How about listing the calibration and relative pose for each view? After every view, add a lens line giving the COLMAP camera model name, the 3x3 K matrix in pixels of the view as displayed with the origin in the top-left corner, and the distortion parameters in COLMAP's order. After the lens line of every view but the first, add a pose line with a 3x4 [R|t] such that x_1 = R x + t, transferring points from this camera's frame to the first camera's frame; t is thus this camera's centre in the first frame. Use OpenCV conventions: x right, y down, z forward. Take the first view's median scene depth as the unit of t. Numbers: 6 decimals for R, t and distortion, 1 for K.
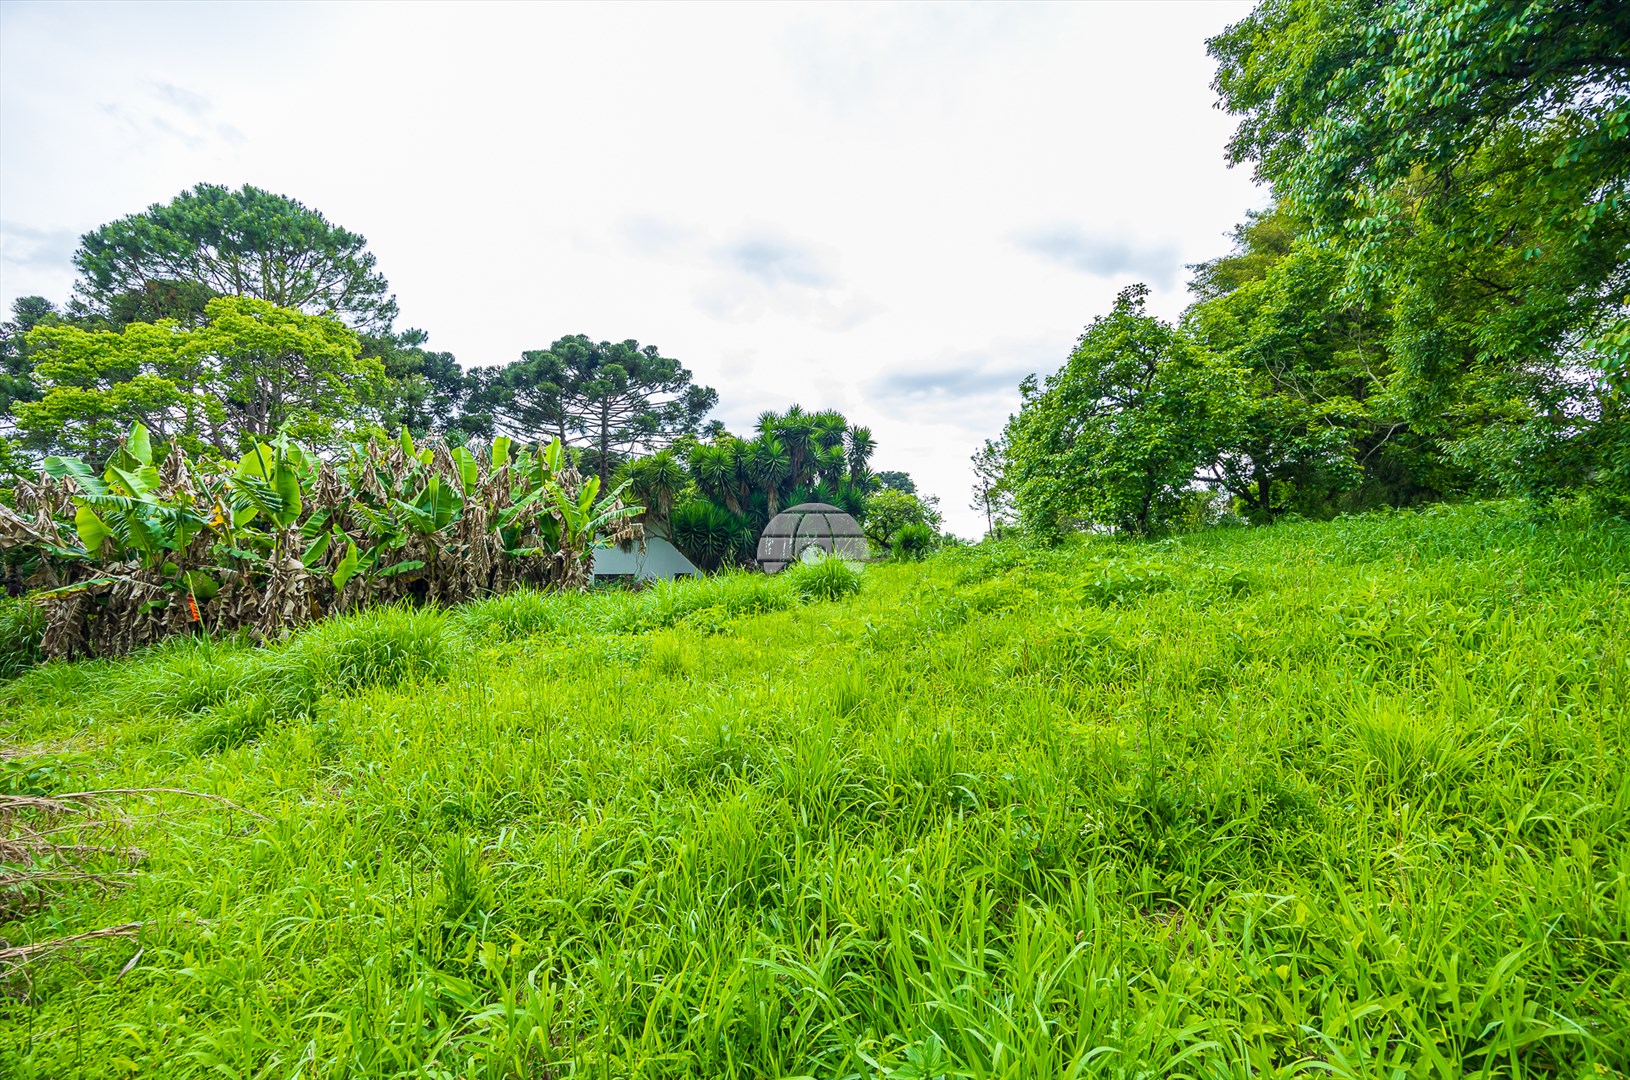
lens RADIAL K [[638.6, 0, 818.0], [0, 638.6, 539.5], [0, 0, 1]] dist [0.009015, -0.000936]
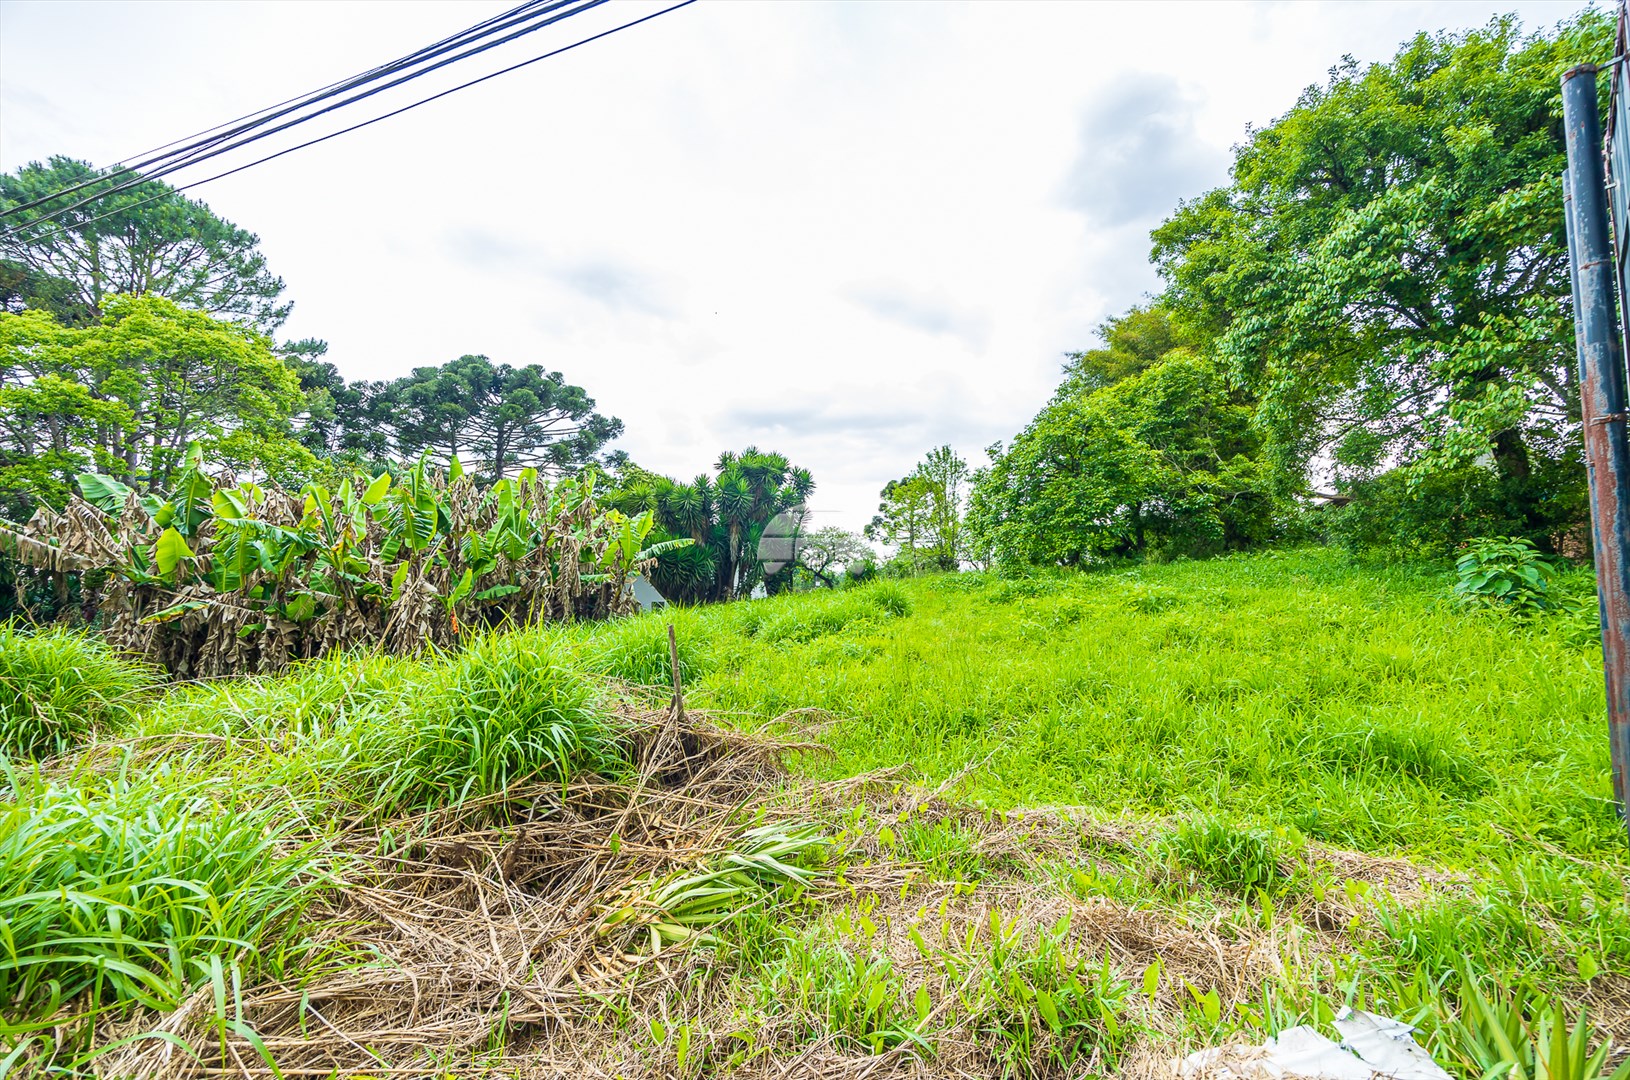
lens RADIAL K [[638.6, 0, 816.6], [0, 638.6, 542.1], [0, 0, 1]] dist [0.009015, -0.000936]
pose [[0.972787, 0.020218, 0.230817, -0.130136], [-0.009610, 0.998849, -0.046991, 0.001868], [-0.231502, 0.043494, 0.971862, -0.060040]]
